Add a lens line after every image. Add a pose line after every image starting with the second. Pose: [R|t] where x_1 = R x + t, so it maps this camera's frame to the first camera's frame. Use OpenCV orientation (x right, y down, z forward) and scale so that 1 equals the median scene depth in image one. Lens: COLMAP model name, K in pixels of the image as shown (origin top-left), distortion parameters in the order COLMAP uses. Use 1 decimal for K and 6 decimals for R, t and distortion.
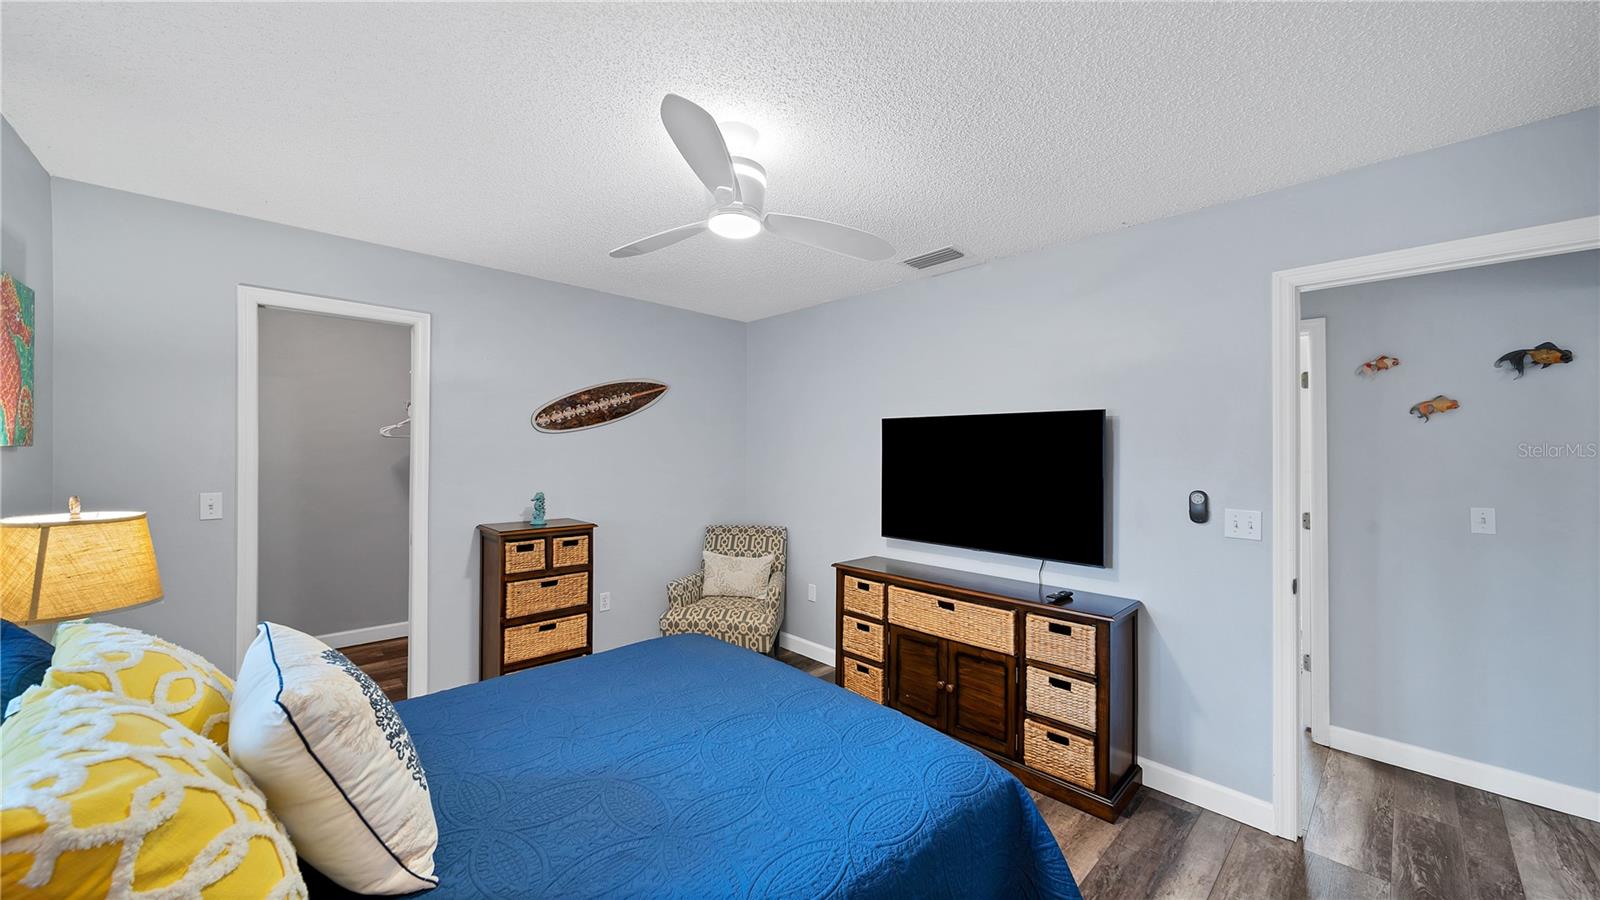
lens RADIAL K [[578.8, 0, 795.9], [0, 578.8, 452.9], [0, 0, 1]] dist [-0.001613, -0.000684]
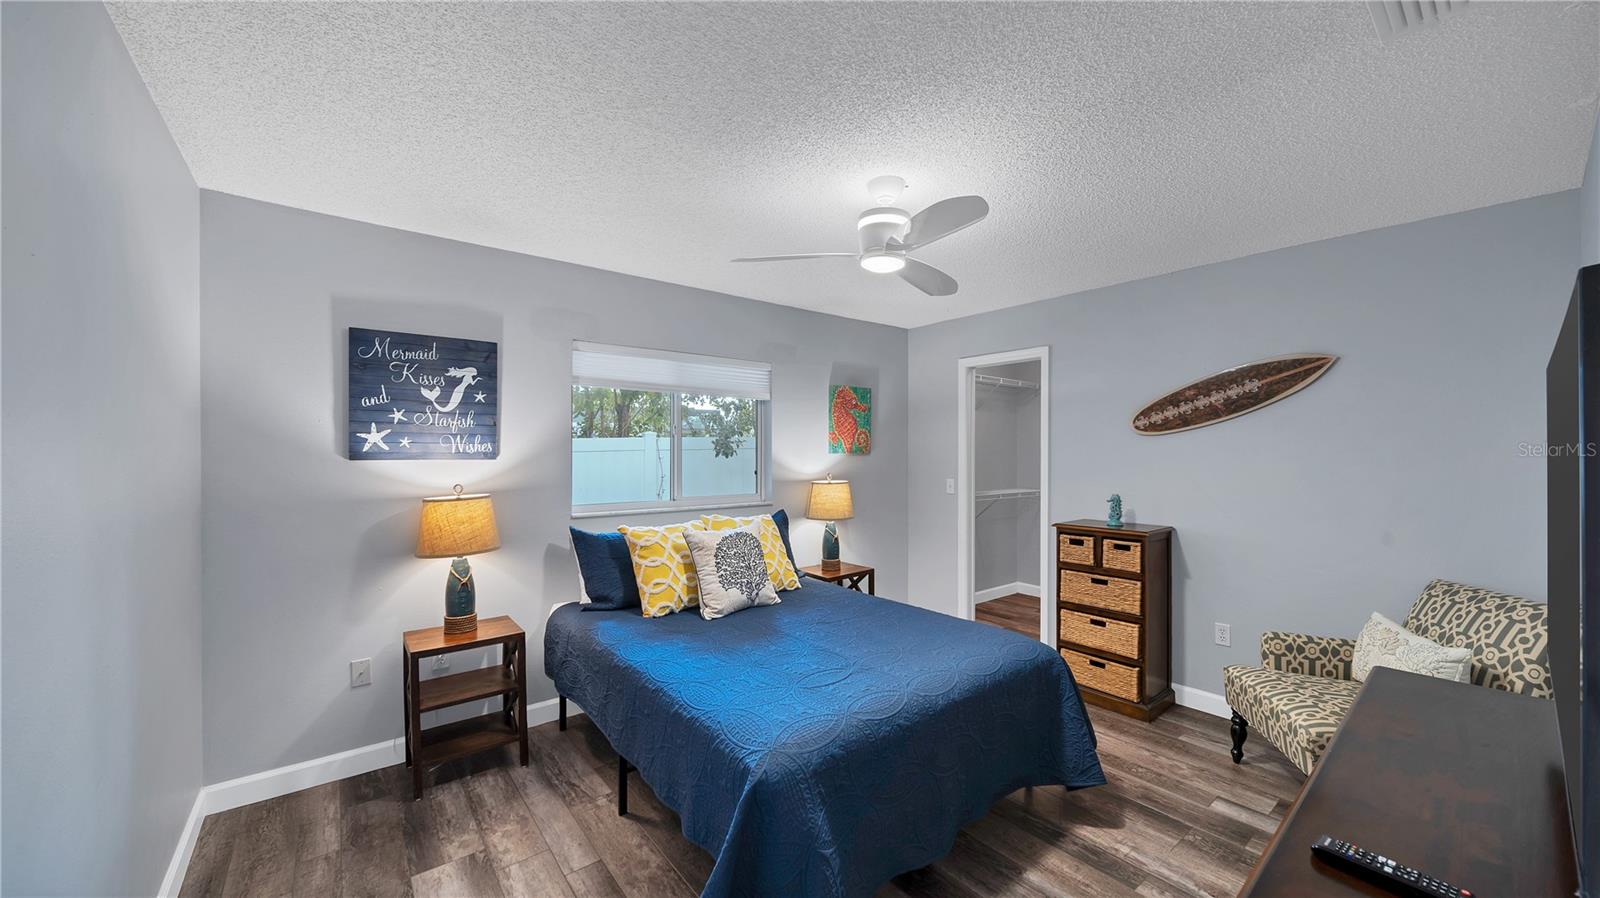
lens RADIAL K [[578.8, 0, 796.4], [0, 578.8, 454.0], [0, 0, 1]] dist [-0.001613, -0.000684]
pose [[-0.088899, -0.007687, -0.996011, 0.603514], [0.002030, 0.999967, -0.007898, 0.003505], [0.996039, -0.002724, -0.088880, 0.502410]]
